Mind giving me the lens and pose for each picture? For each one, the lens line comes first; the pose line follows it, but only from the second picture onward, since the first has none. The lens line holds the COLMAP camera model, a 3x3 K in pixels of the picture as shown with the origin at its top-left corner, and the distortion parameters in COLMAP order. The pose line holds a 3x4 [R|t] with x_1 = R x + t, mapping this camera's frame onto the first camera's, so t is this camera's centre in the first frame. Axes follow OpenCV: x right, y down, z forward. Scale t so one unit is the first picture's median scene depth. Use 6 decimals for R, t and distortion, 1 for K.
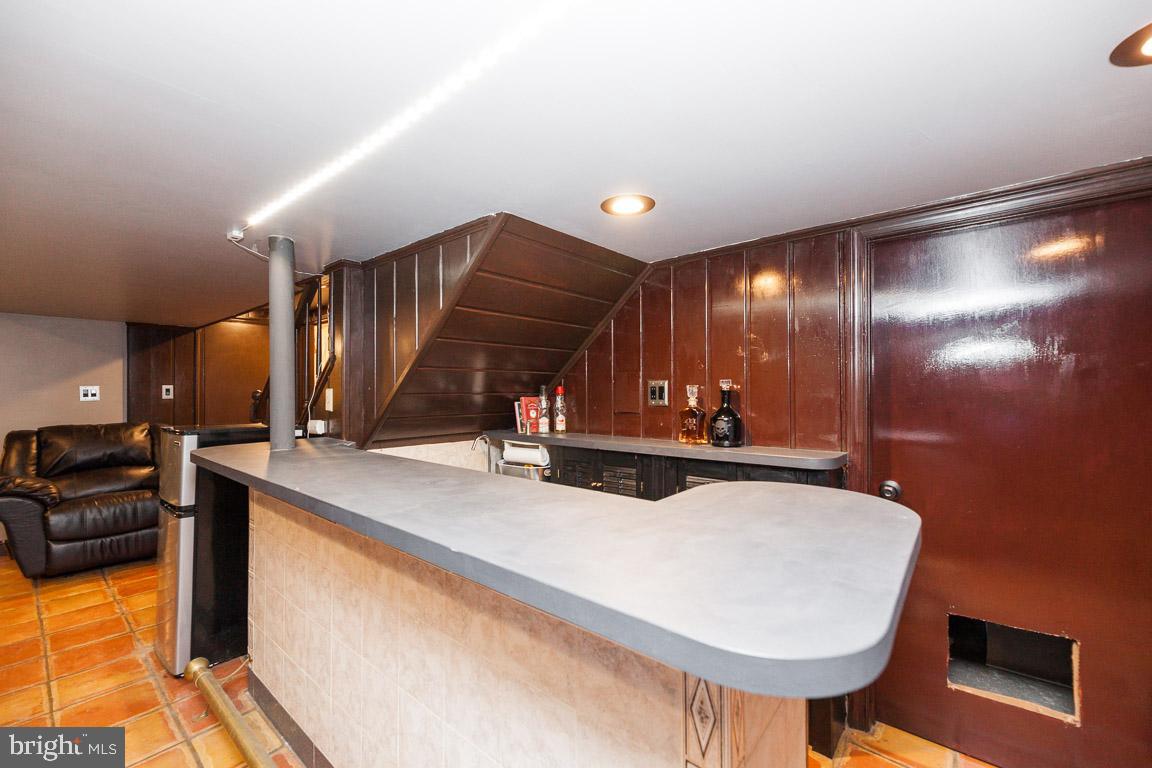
lens RADIAL K [[465.7, 0, 583.5], [0, 465.7, 388.9], [0, 0, 1]] dist [0.011722, -0.001777]
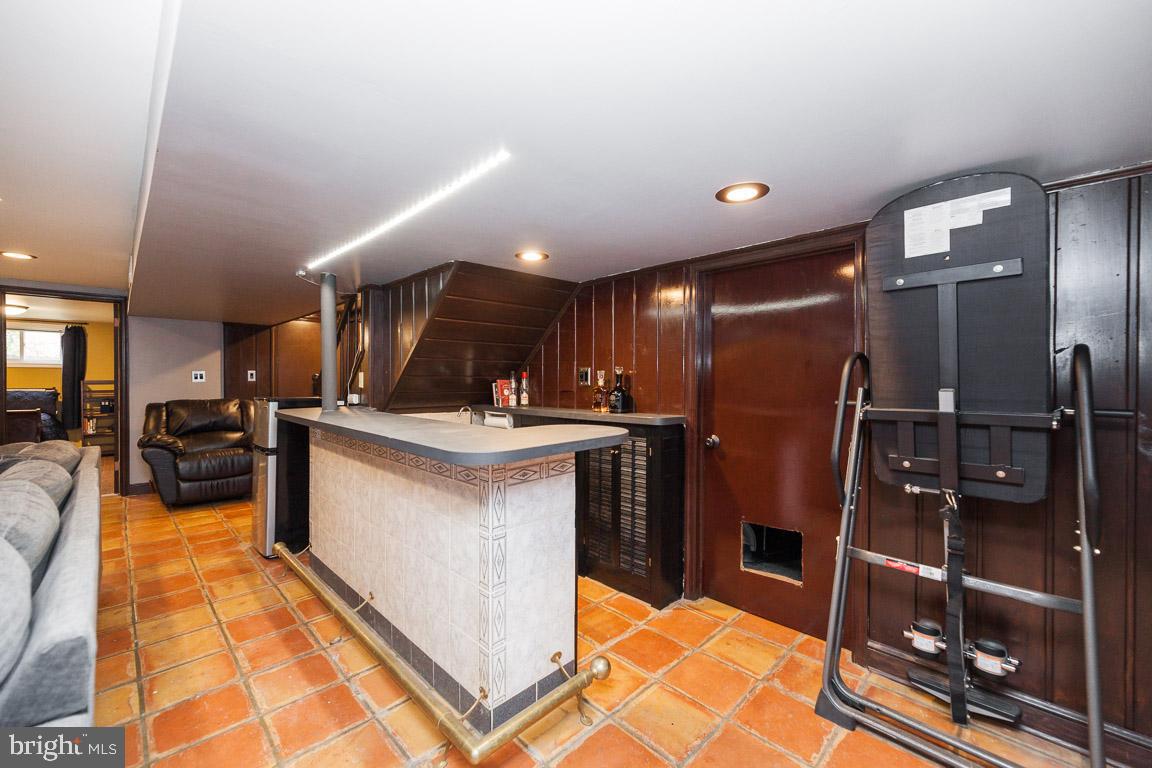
lens RADIAL K [[465.7, 0, 577.6], [0, 465.7, 387.7], [0, 0, 1]] dist [0.011722, -0.001777]
pose [[0.994588, 0.008792, -0.103525, 0.250739], [-0.006778, 0.999781, 0.019791, 0.012977], [0.103677, -0.018982, 0.994430, -0.339062]]
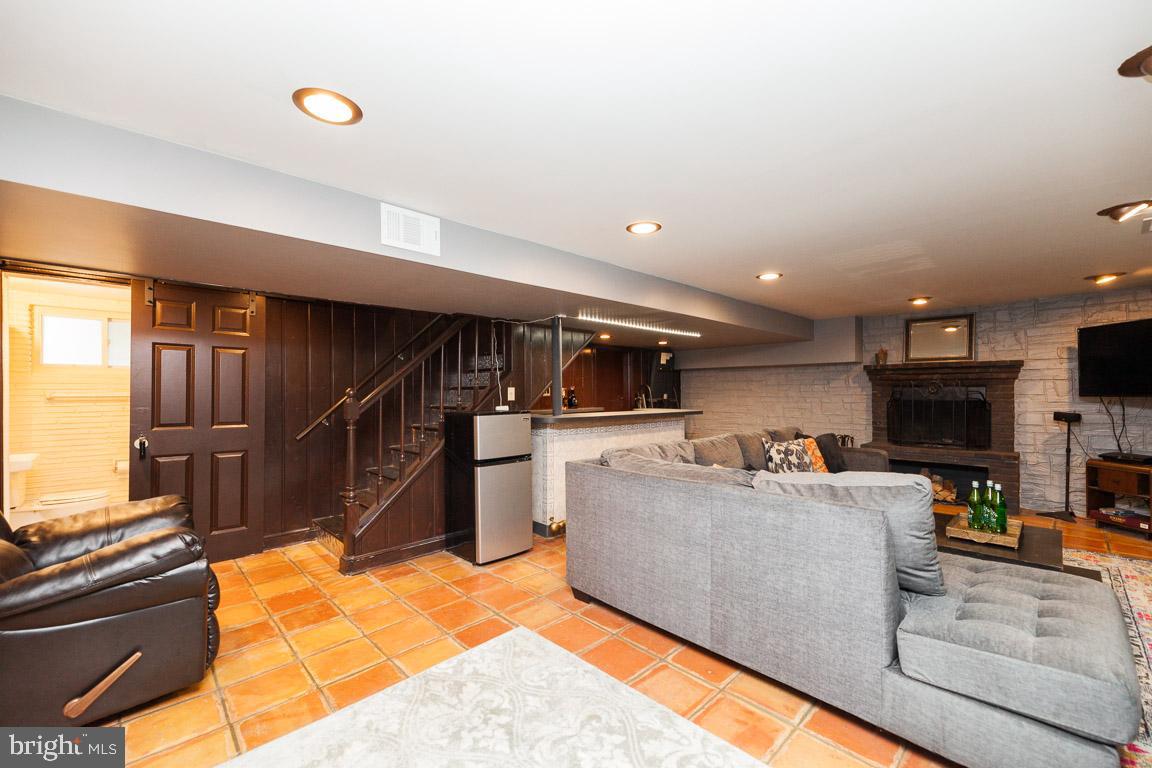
lens RADIAL K [[465.7, 0, 586.1], [0, 465.7, 389.8], [0, 0, 1]] dist [0.011722, -0.001777]
pose [[0.106536, 0.001734, 0.994307, -2.023266], [-0.004294, 0.999990, -0.001284, 0.004667], [-0.994300, -0.004132, 0.106542, 0.457972]]
